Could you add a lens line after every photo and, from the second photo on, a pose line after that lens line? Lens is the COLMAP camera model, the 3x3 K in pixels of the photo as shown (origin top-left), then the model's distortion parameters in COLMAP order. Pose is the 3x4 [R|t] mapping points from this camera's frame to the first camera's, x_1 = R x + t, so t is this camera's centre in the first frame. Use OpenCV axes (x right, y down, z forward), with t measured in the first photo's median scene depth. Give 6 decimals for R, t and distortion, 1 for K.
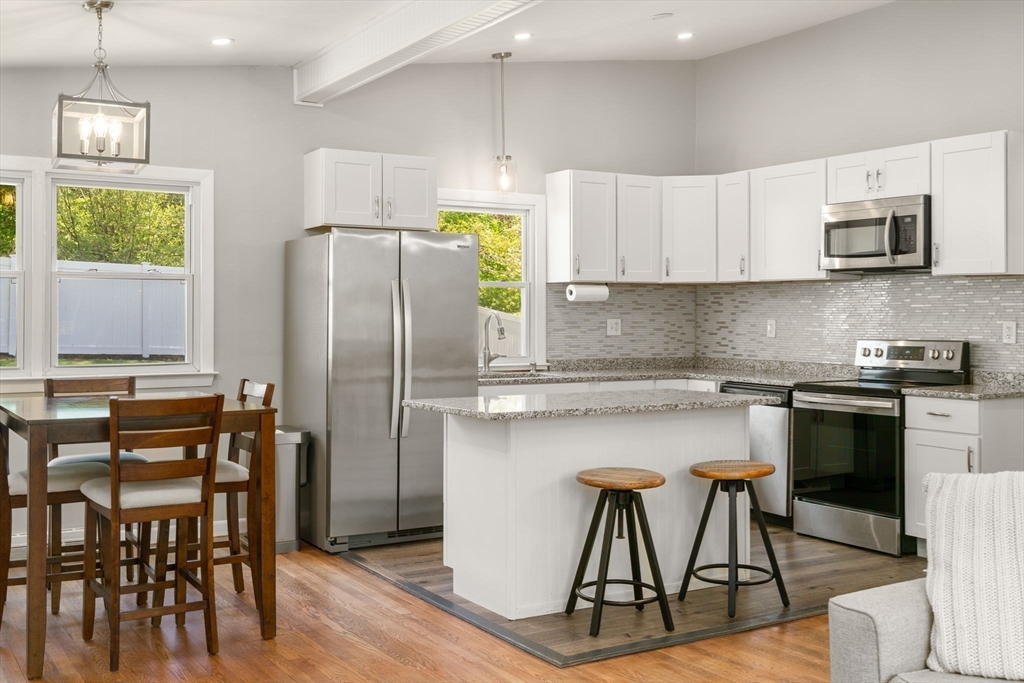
lens RADIAL K [[1072.5, 0, 511.2], [0, 1072.5, 311.3], [0, 0, 1]] dist [0.026482, 0.000000]
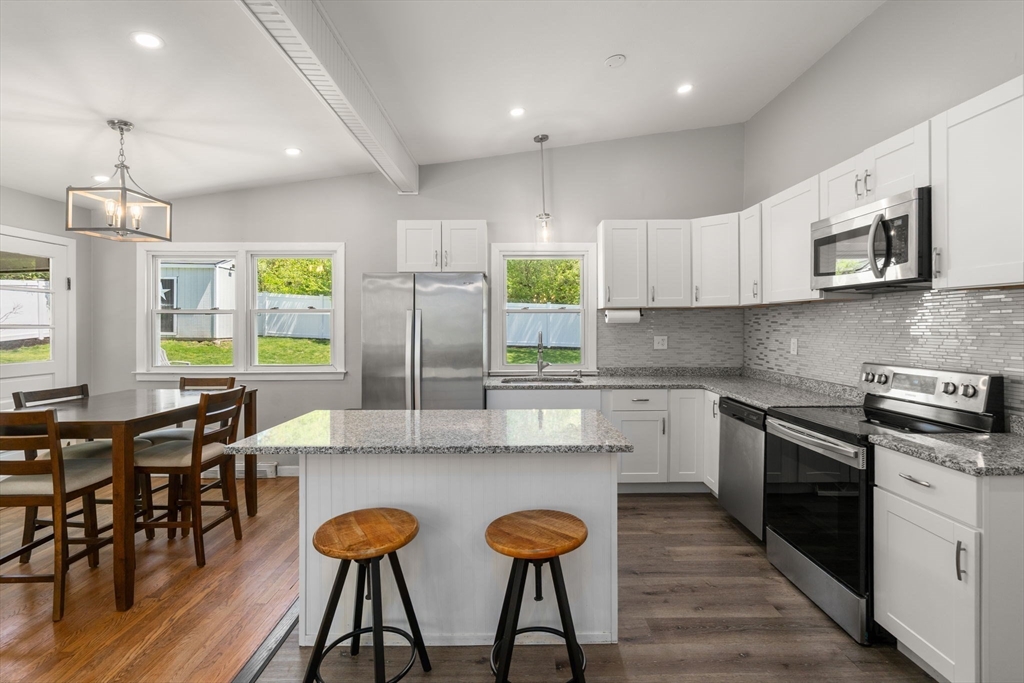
lens RADIAL K [[478.2, 0, 516.6], [0, 478.2, 327.5], [0, 0, 1]] dist [-0.006404, 0.002550]
pose [[0.860620, -0.002441, -0.509242, 0.286383], [0.006397, 0.999961, 0.006019, -0.009228], [0.509208, -0.008438, 0.860602, 0.511903]]
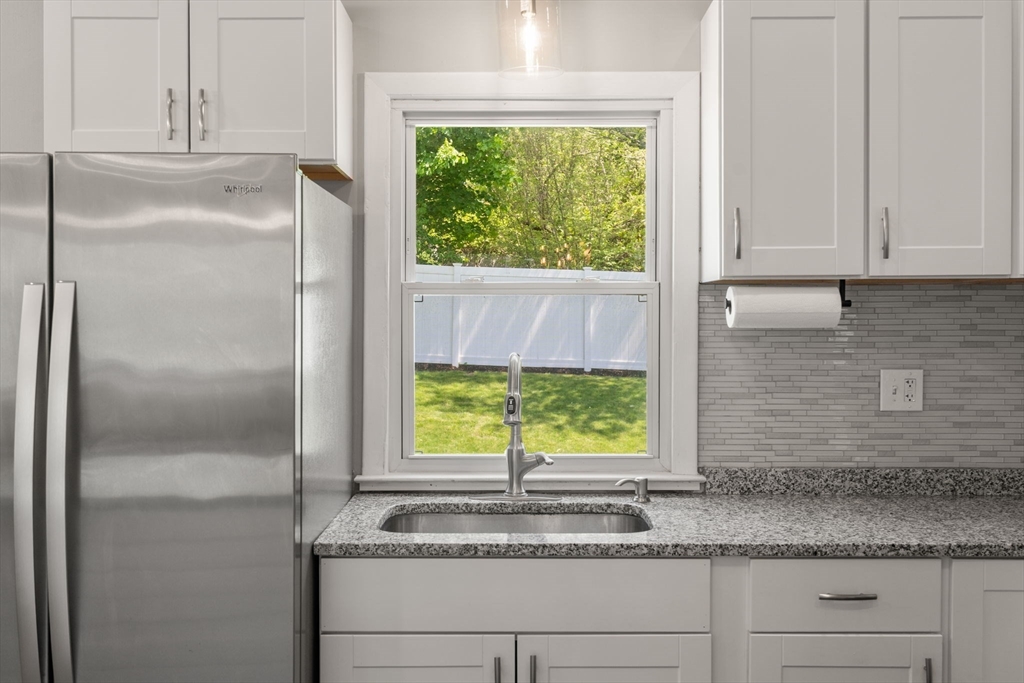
lens RADIAL K [[1026.3, 0, 510.7], [0, 1026.3, 338.4], [0, 0, 1]] dist [0.006088, 0.000000]
pose [[0.853010, 0.007757, -0.521837, 0.206499], [0.004286, 0.999752, 0.021866, -0.016209], [0.521877, -0.020889, 0.852765, 0.719508]]
